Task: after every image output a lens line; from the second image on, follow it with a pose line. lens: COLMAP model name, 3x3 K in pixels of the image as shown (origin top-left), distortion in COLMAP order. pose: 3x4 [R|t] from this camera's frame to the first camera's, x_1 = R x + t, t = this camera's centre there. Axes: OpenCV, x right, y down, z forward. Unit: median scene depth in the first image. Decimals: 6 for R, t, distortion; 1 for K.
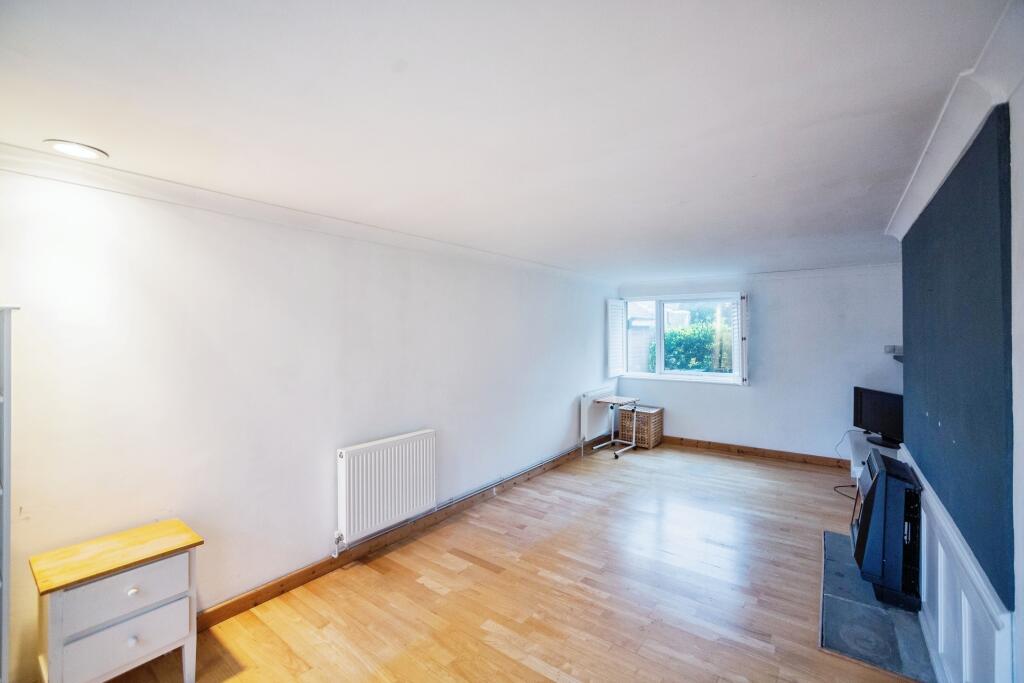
lens RADIAL K [[434.7, 0, 509.8], [0, 434.7, 329.4], [0, 0, 1]] dist [-0.026163, 0.000086]
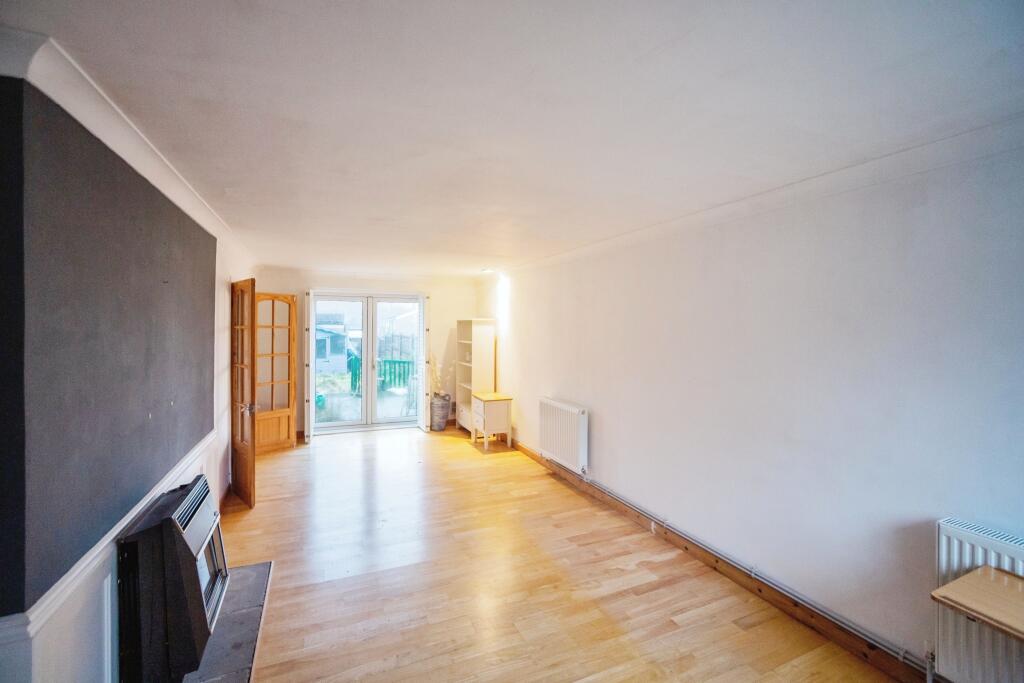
lens RADIAL K [[434.7, 0, 509.8], [0, 434.7, 329.4], [0, 0, 1]] dist [-0.026163, 0.000086]
pose [[-0.490757, -0.003201, -0.871290, 0.806550], [0.003732, 0.999976, -0.005775, 0.020365], [0.871288, -0.006086, -0.490734, 1.209069]]
